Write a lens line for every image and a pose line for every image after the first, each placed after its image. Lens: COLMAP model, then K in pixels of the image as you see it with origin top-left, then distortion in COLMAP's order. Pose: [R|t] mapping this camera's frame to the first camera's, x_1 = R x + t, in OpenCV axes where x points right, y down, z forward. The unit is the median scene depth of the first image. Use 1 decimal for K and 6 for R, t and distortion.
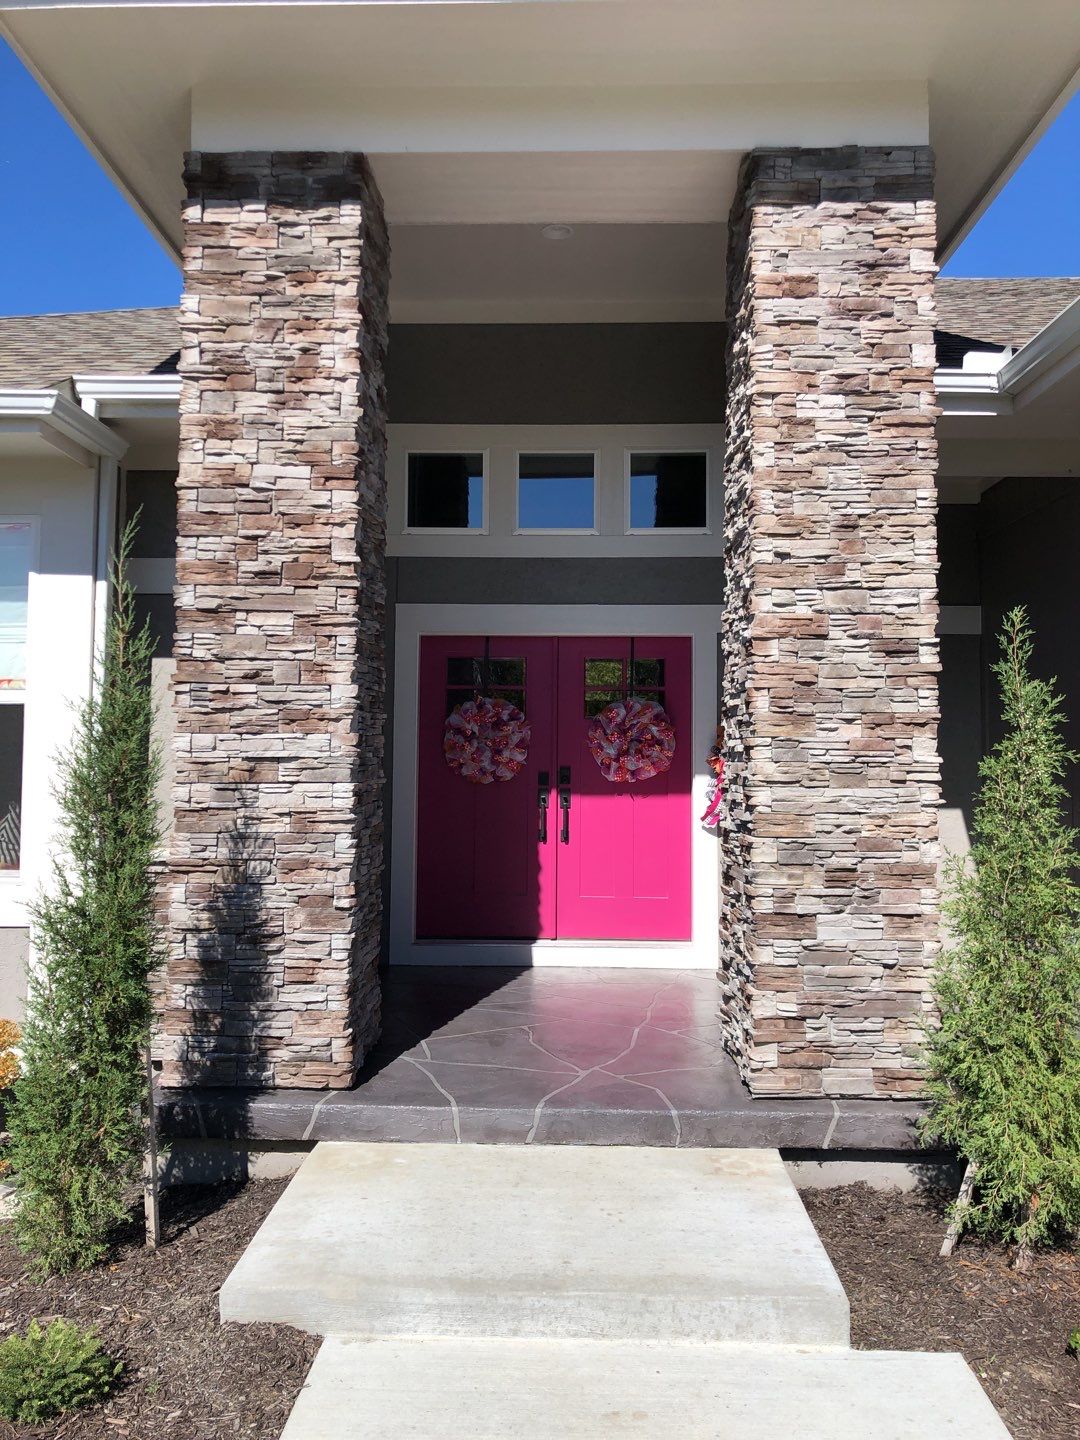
lens RADIAL K [[1171.2, 0, 539.6], [0, 1171.2, 690.4], [0, 0, 1]] dist [0.021884, 0.004293]
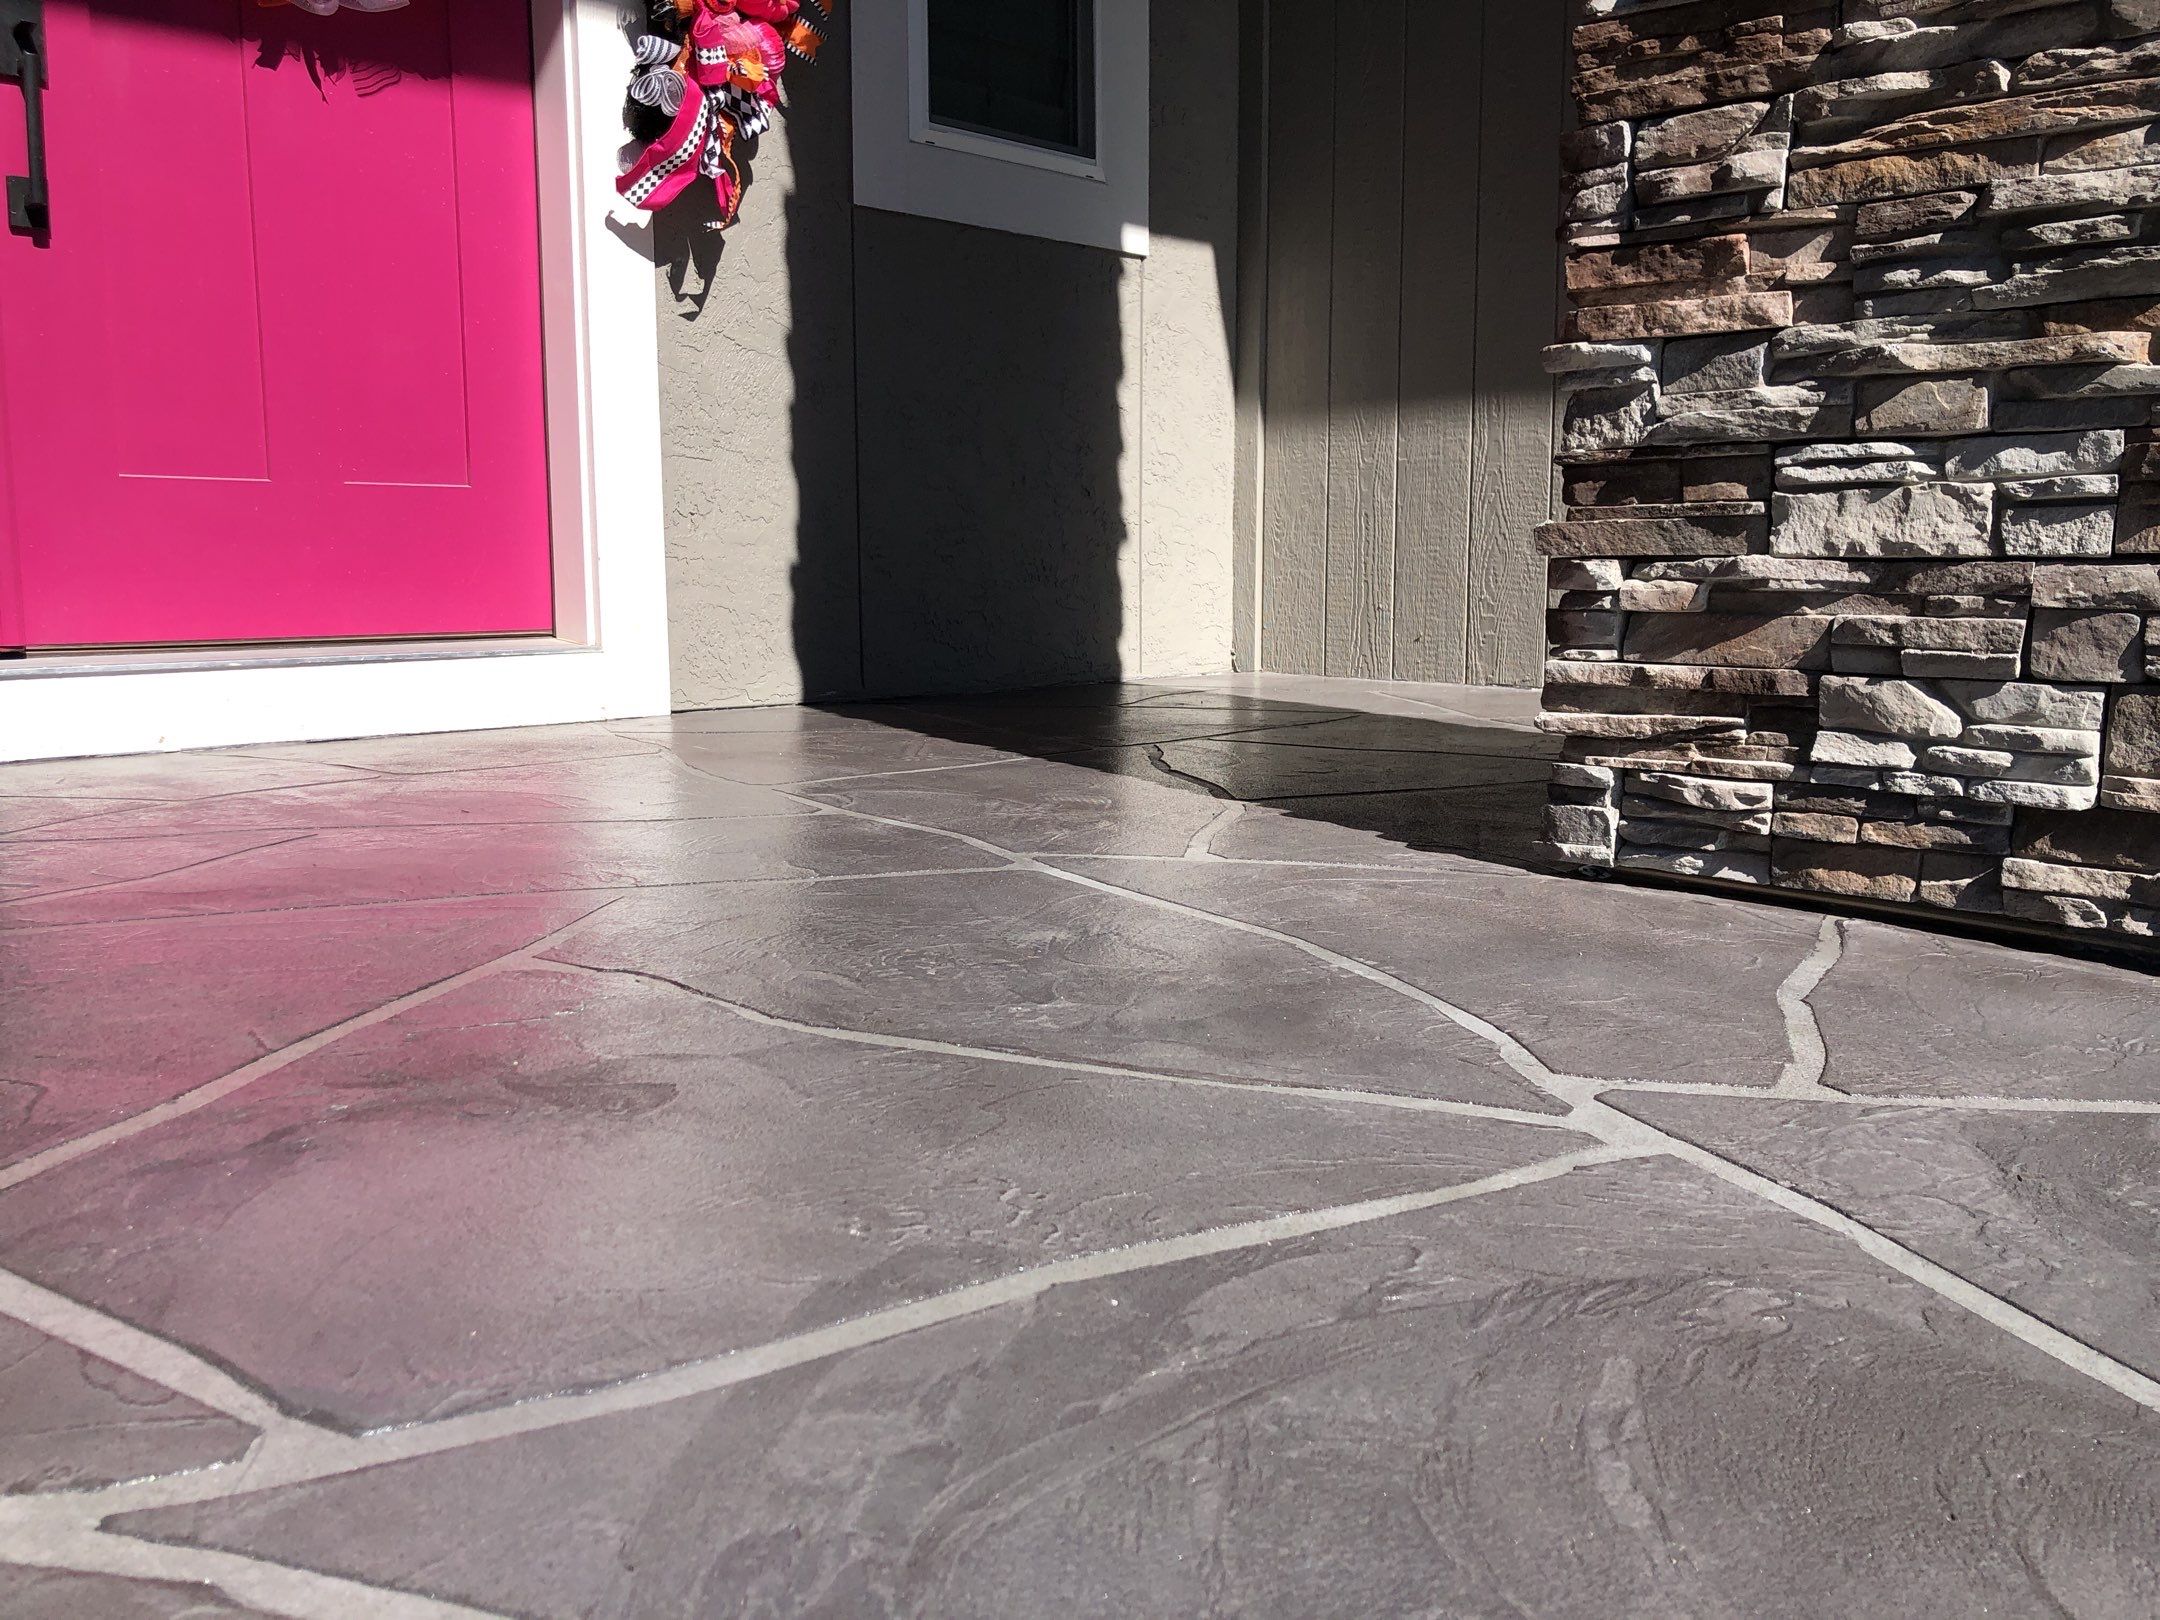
lens RADIAL K [[1756.9, 0, 1084.5], [0, 1756.9, 782.7], [0, 0, 1]] dist [0.021884, 0.004293]
pose [[0.680804, -0.095029, 0.726275, -0.152629], [-0.041613, 0.984929, 0.167880, 0.265610], [-0.731282, -0.144516, 0.666589, 0.951936]]
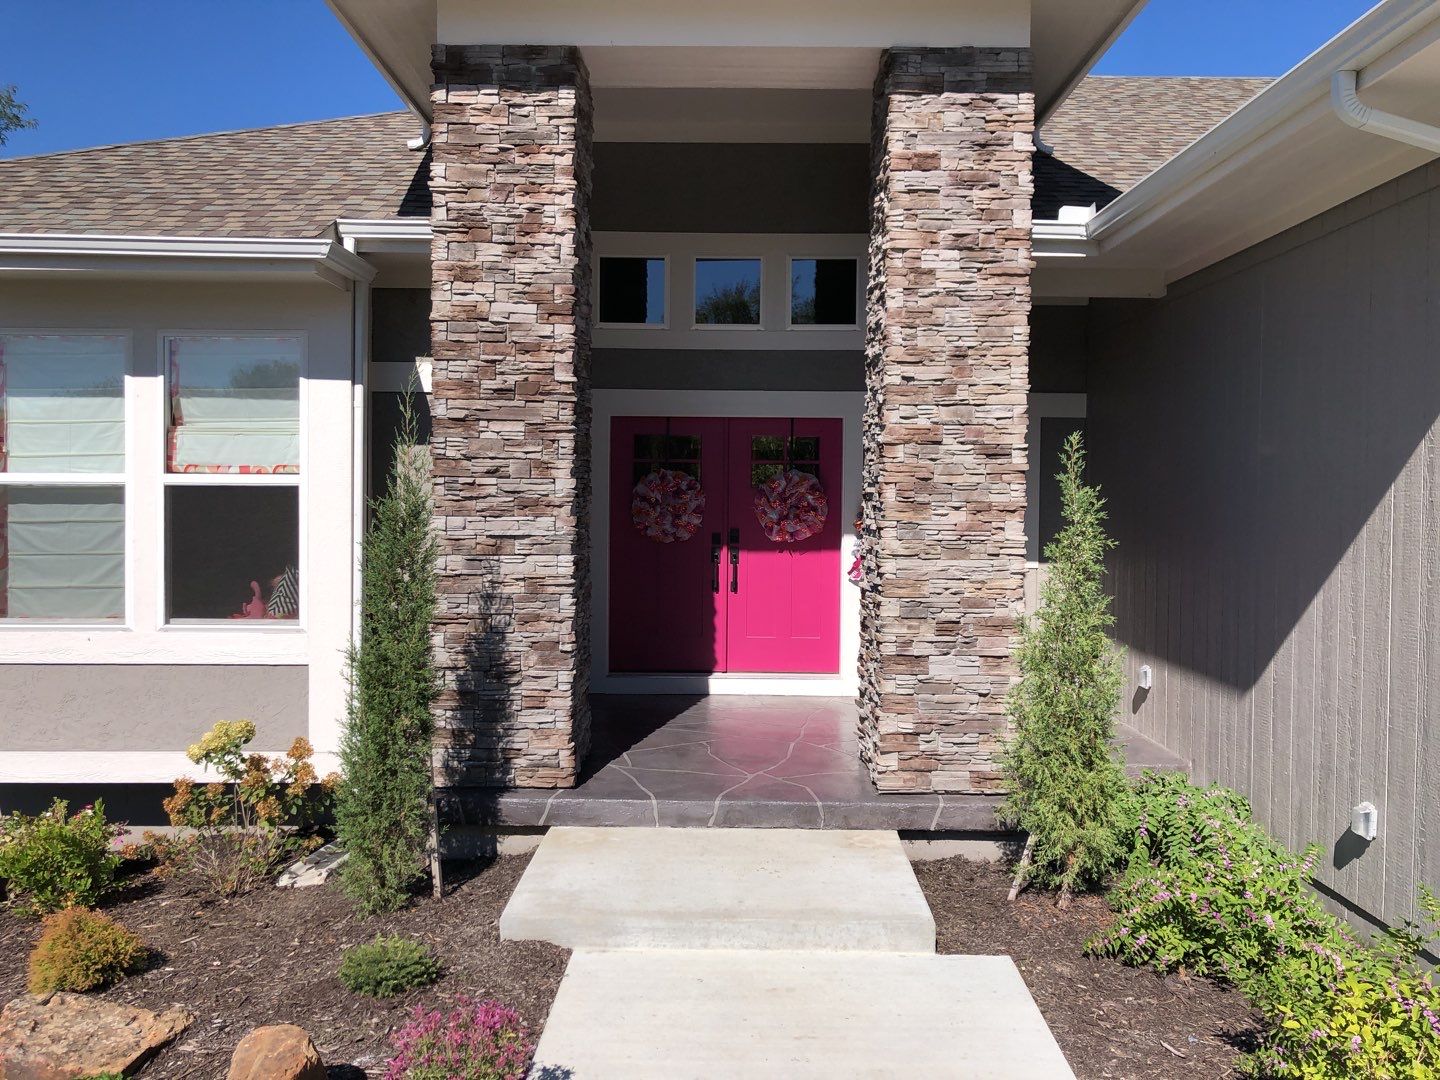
lens RADIAL K [[1168.1, 0, 727.3], [0, 1168.1, 503.8], [0, 0, 1]] dist [0.056629, -0.003594]
pose [[0.999744, 0.001789, 0.022537, -0.018907], [-0.003395, 0.997440, 0.071434, -0.069350], [-0.022351, -0.071493, 0.997191, -0.280486]]
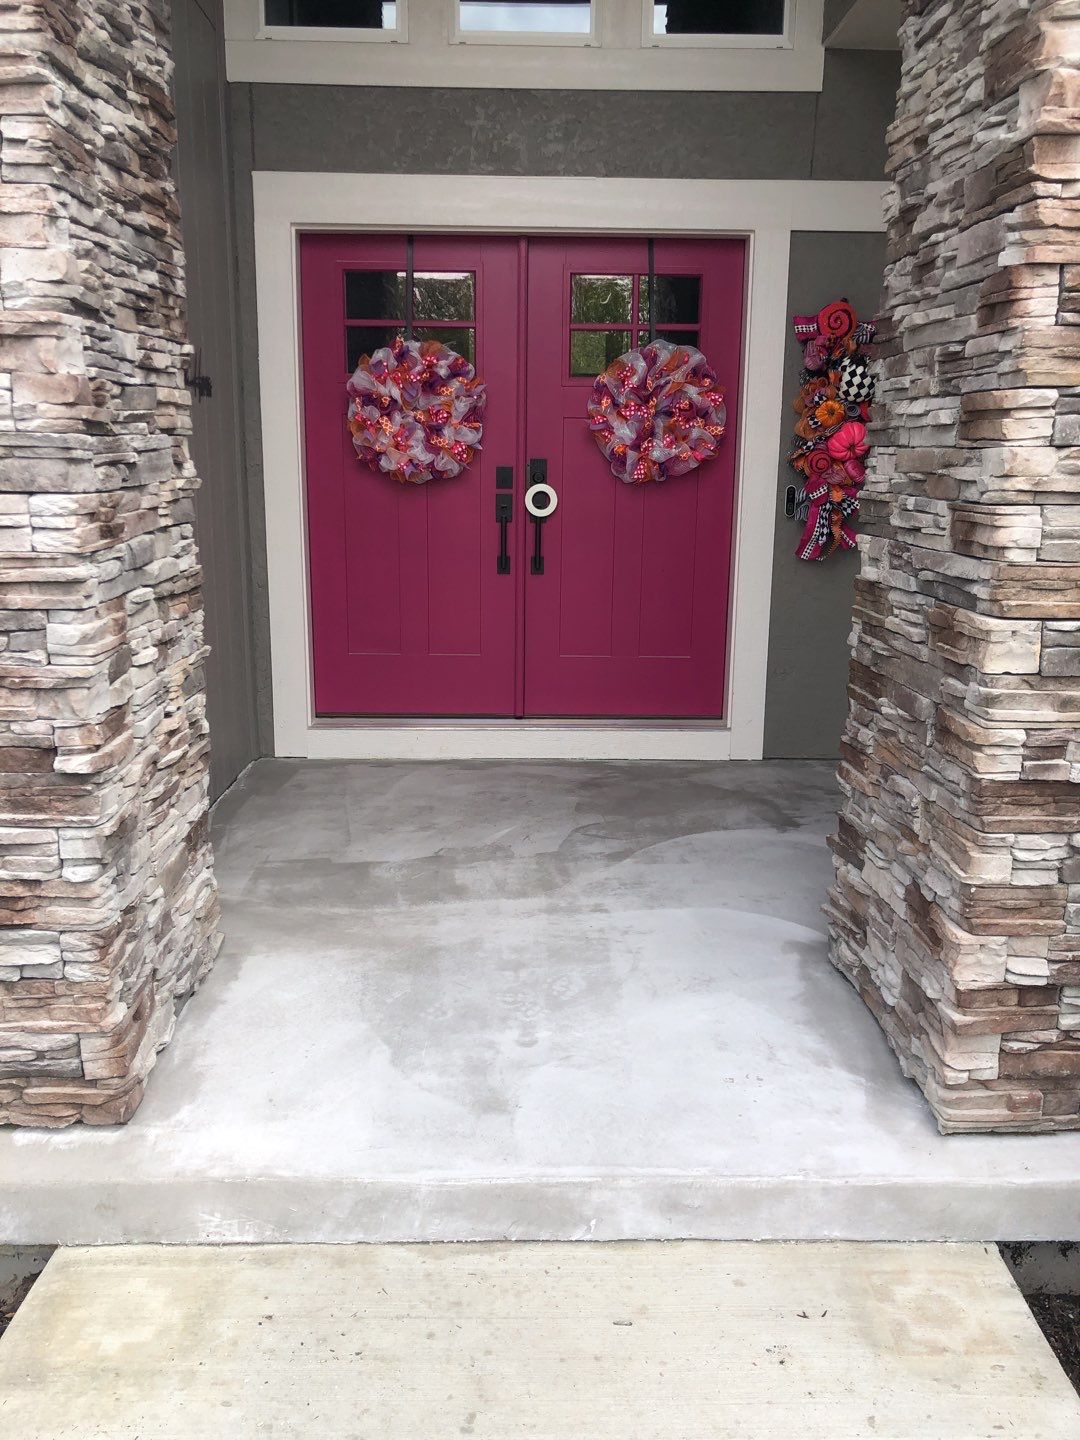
lens RADIAL K [[1157.4, 0, 542.7], [0, 1157.4, 708.4], [0, 0, 1]] dist [0.084873, -0.129559]
pose [[0.998875, -0.006825, 0.046929, -0.009807], [-0.006417, 0.961038, 0.276342, 0.035072], [-0.046987, -0.276333, 0.959913, 0.558607]]
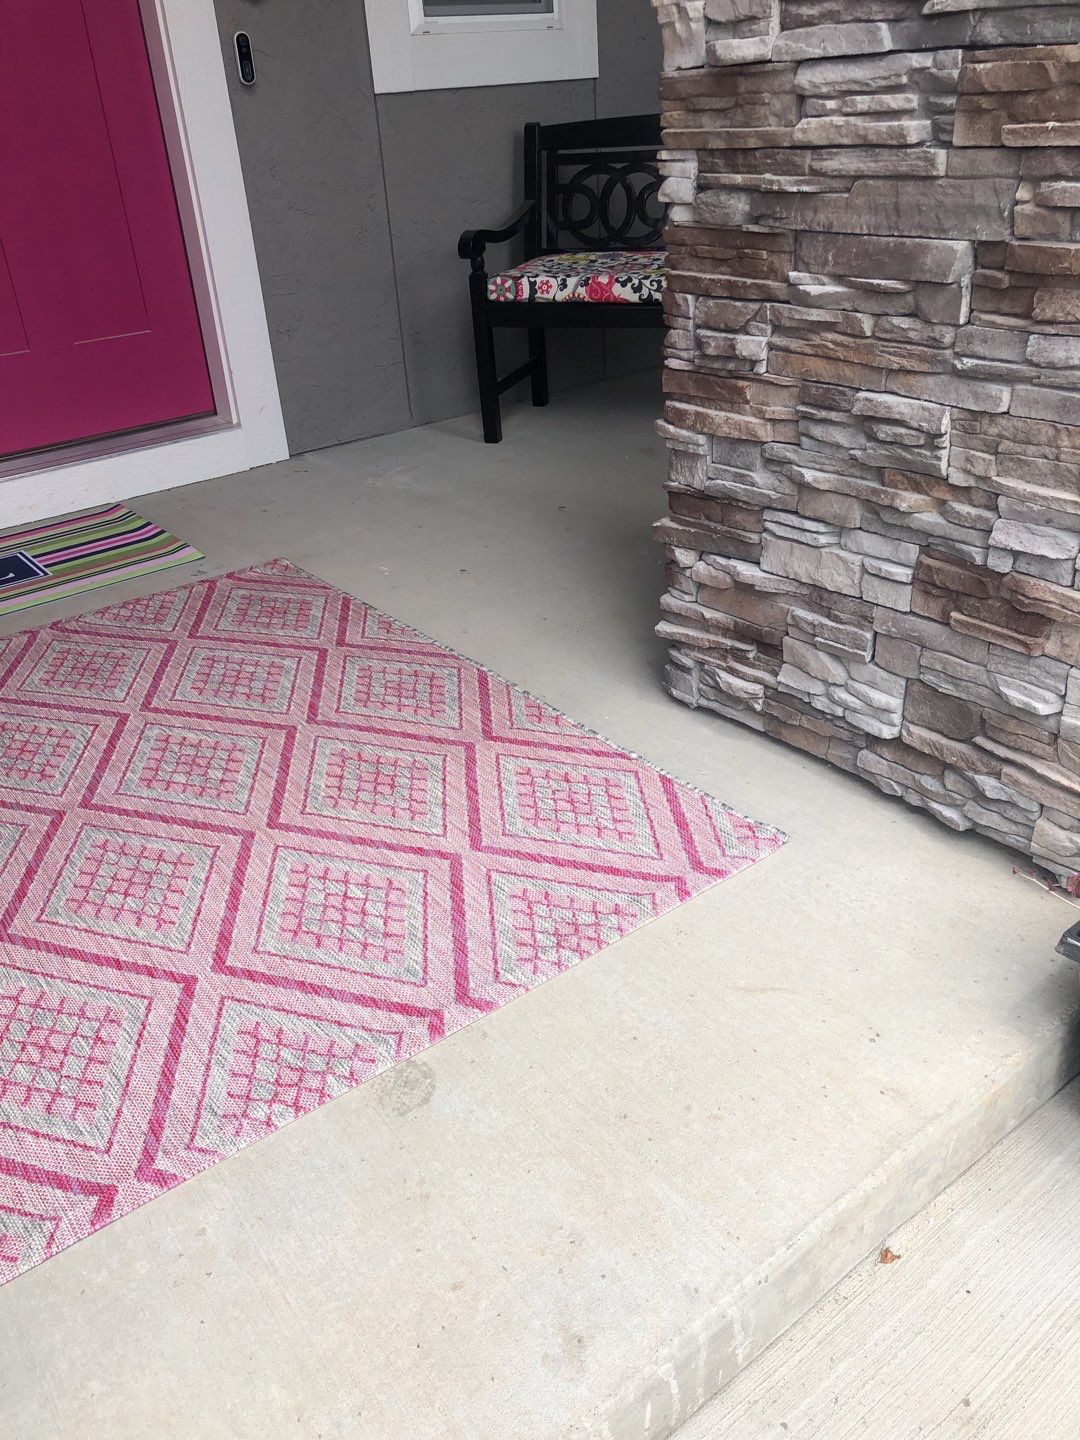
lens RADIAL K [[1182.7, 0, 542.0], [0, 1182.7, 698.9], [0, 0, 1]] dist [0.005714, 0.004030]
pose [[0.773930, -0.338156, 0.535428, -0.101381], [0.023332, 0.860148, 0.509511, 0.112388], [-0.632841, -0.381833, 0.673584, 0.851673]]
